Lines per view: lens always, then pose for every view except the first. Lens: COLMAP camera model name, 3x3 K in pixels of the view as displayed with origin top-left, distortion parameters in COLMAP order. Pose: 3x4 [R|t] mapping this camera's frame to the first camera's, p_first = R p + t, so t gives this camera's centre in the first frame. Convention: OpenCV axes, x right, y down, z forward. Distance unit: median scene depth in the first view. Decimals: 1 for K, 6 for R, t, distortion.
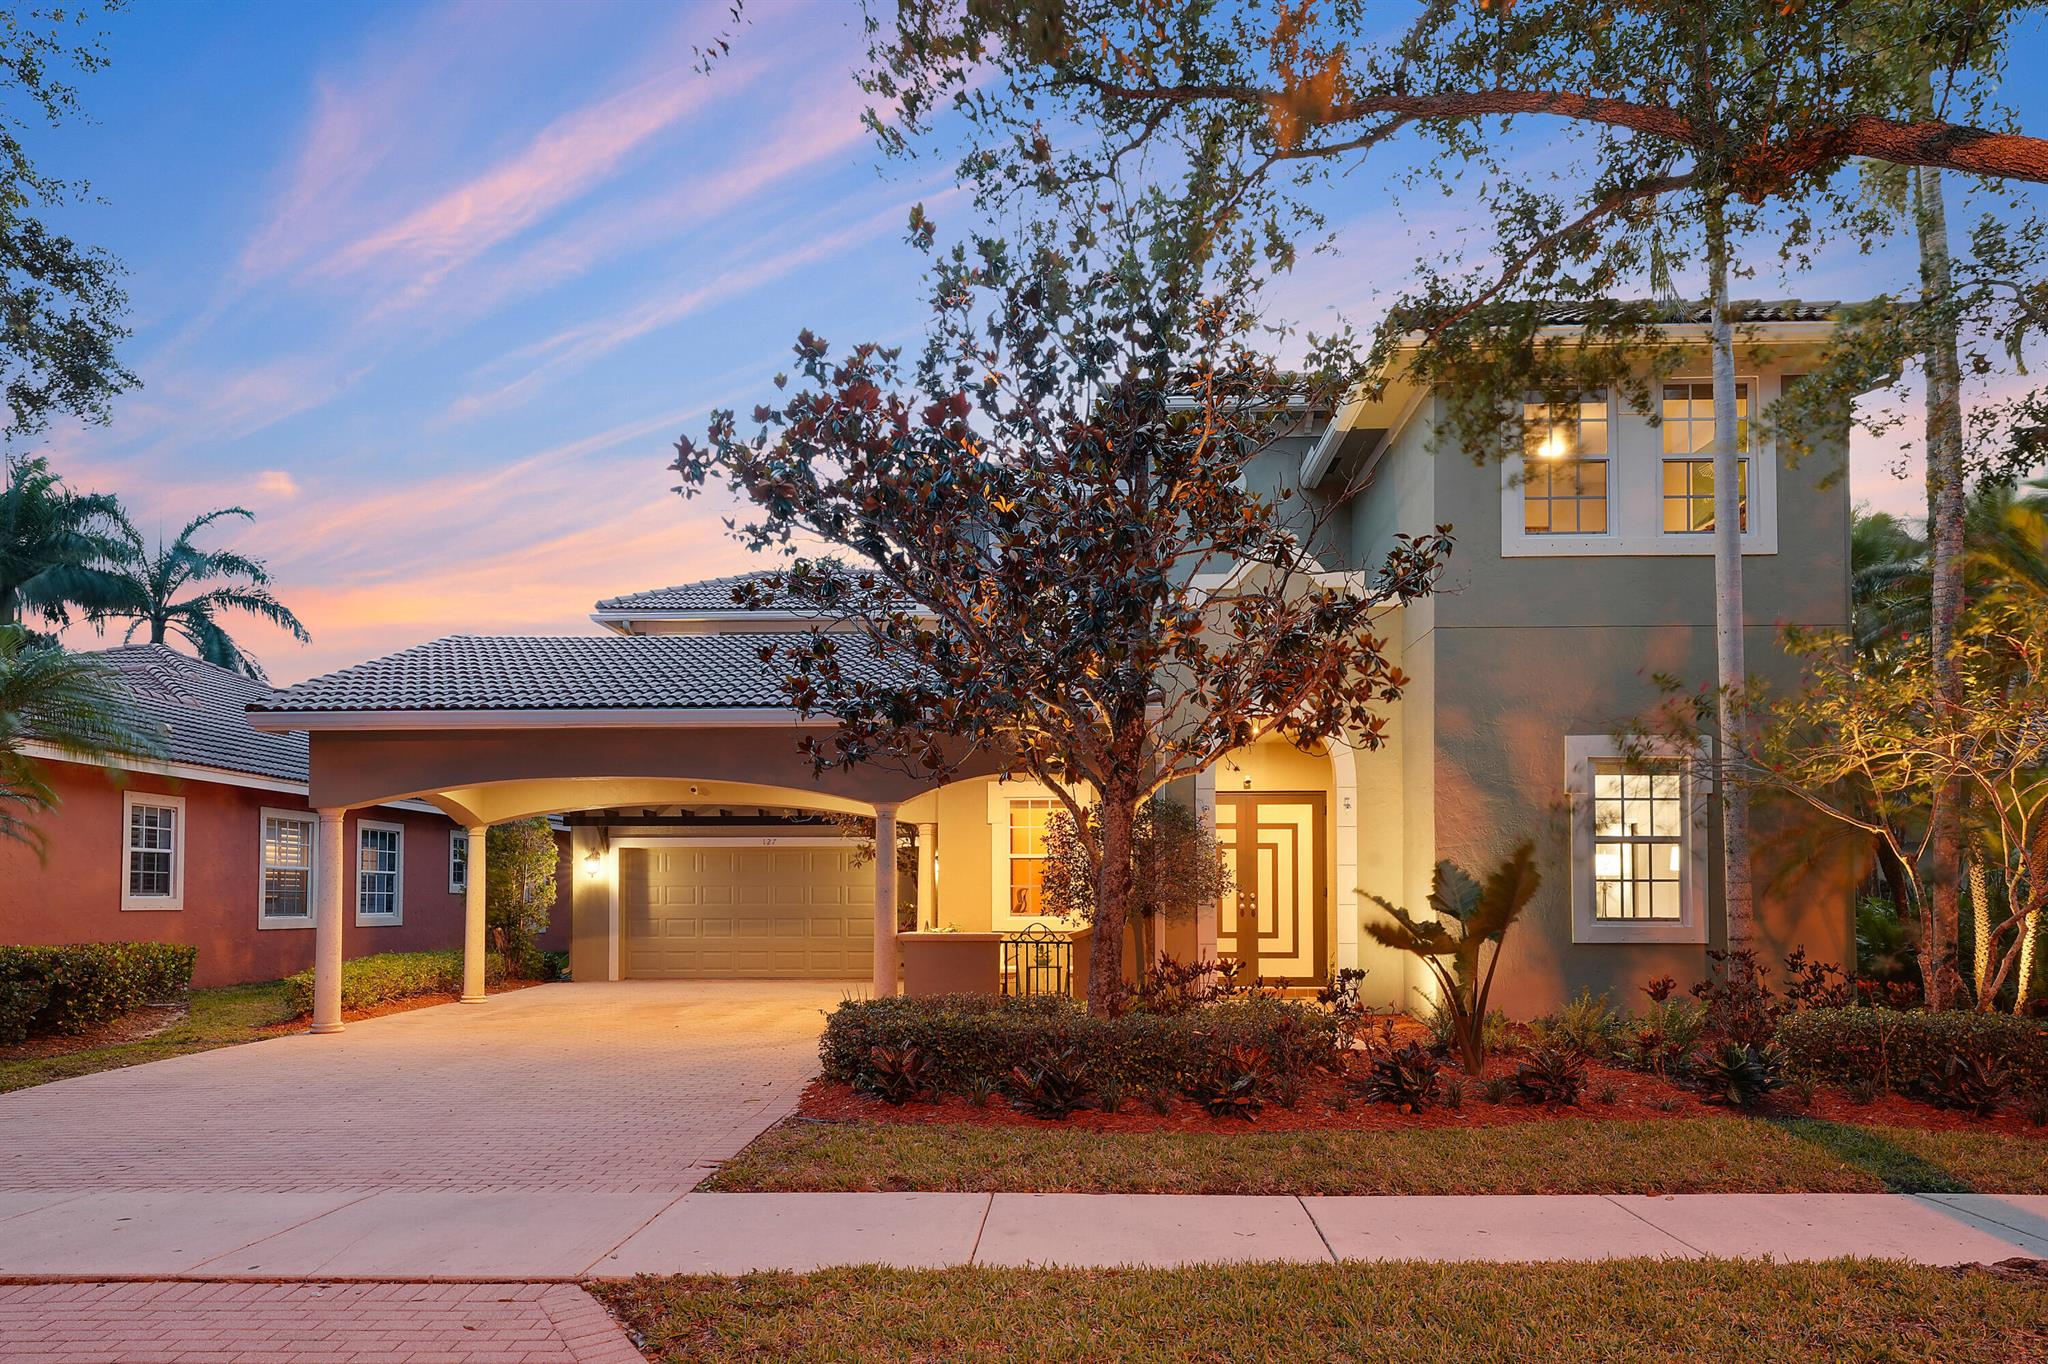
lens RADIAL K [[2040.1, 0, 937.9], [0, 2040.1, 686.1], [0, 0, 1]] dist [0.056743, 0.003388]
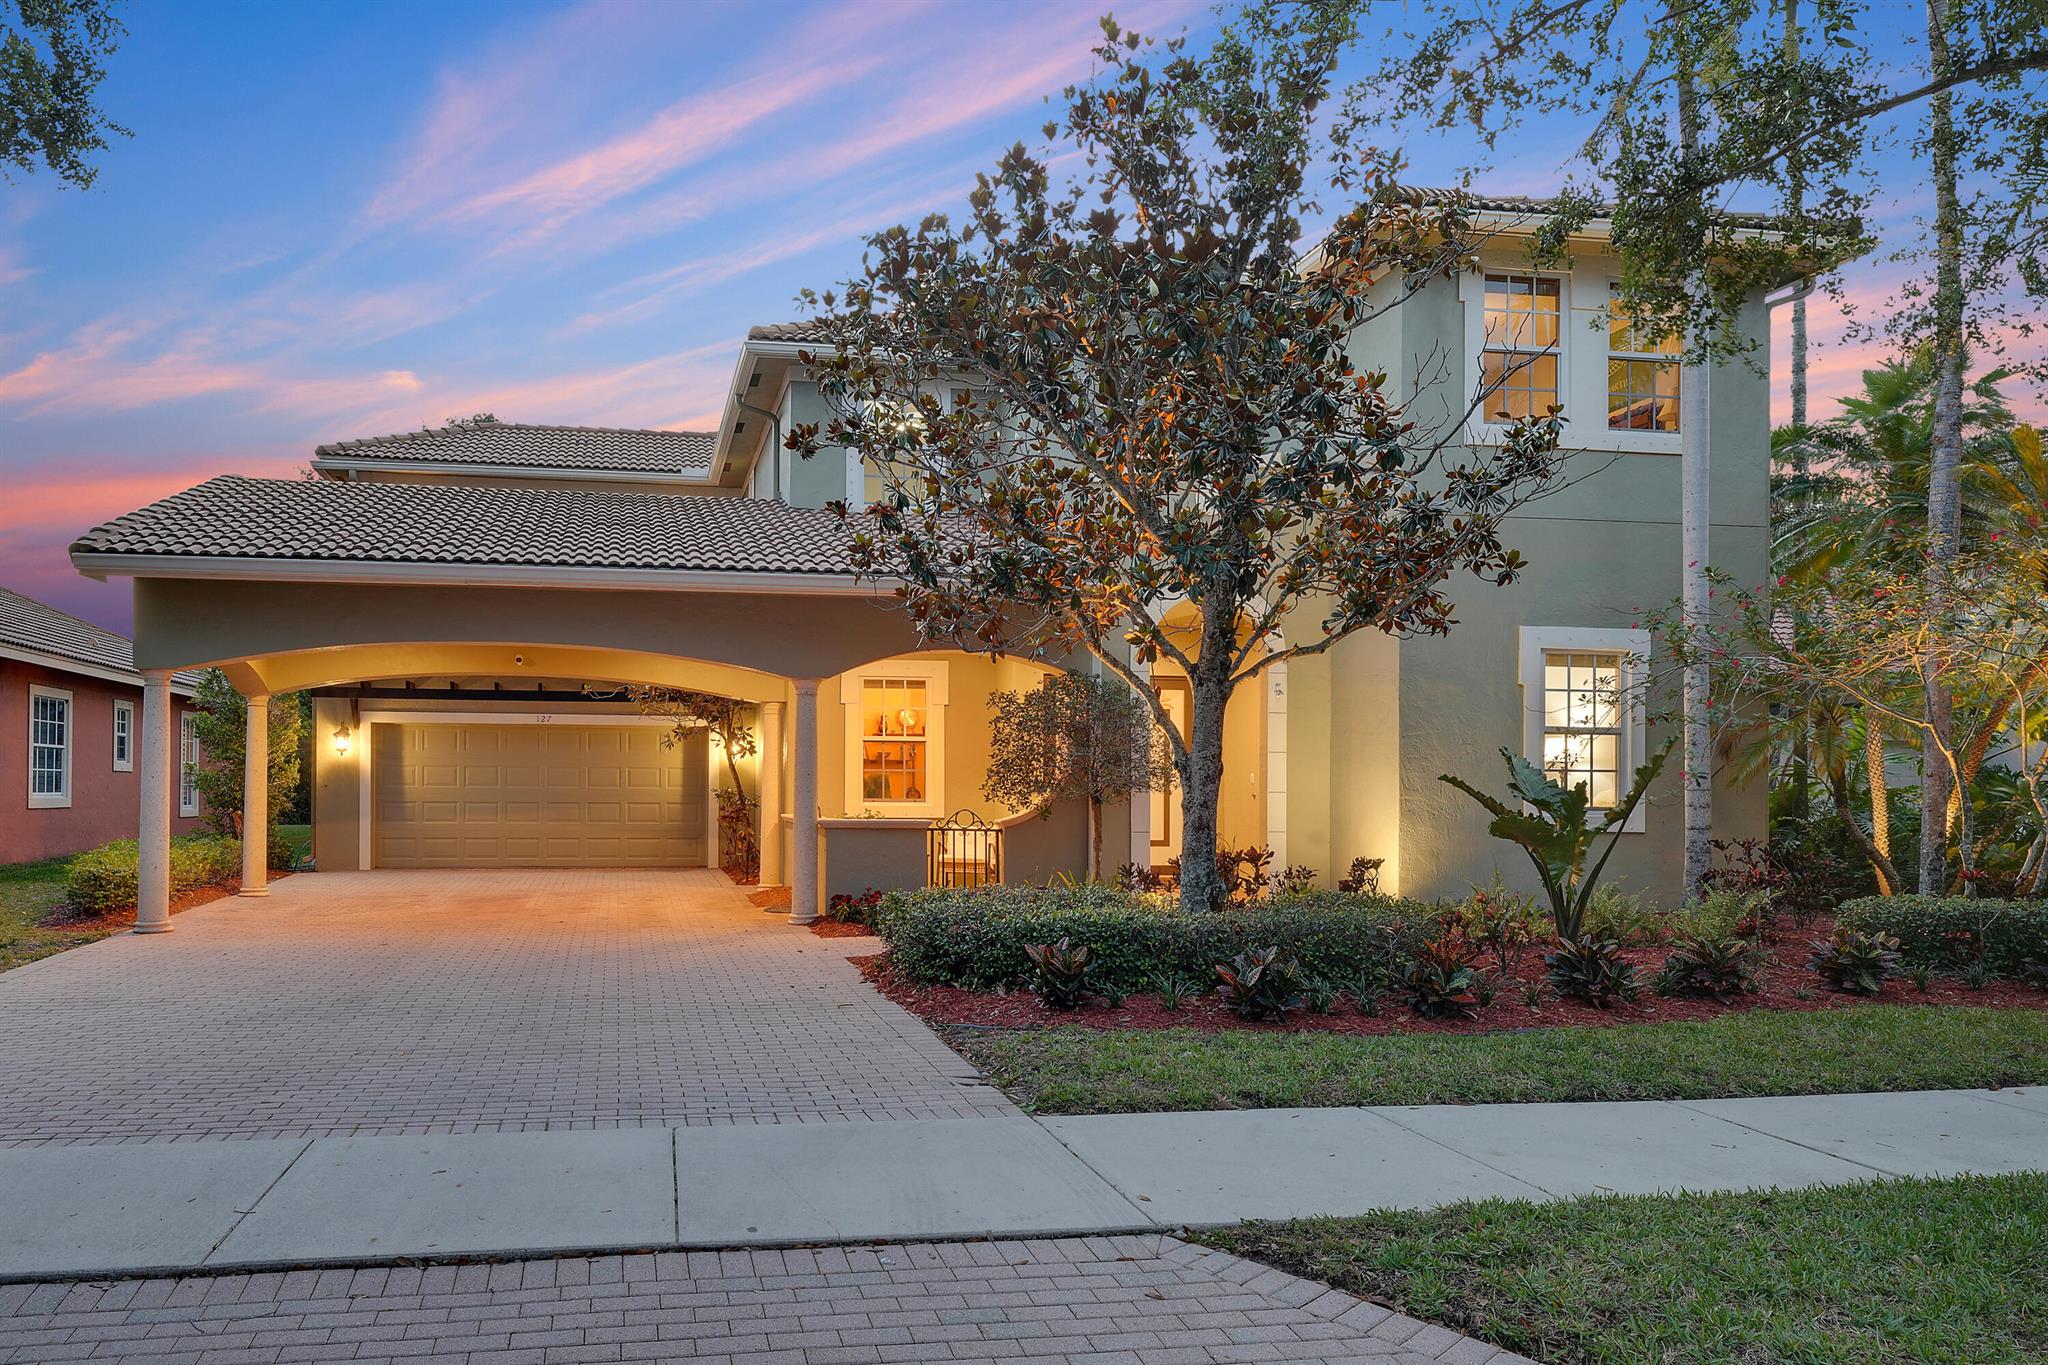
lens RADIAL K [[2040.1, 0, 937.9], [0, 2040.1, 686.6], [0, 0, 1]] dist [0.056743, 0.003388]
pose [[0.964256, 0.021140, 0.264126, -0.194046], [-0.036062, 0.998007, 0.051775, 0.009804], [-0.262505, -0.059449, 0.963097, 0.087900]]
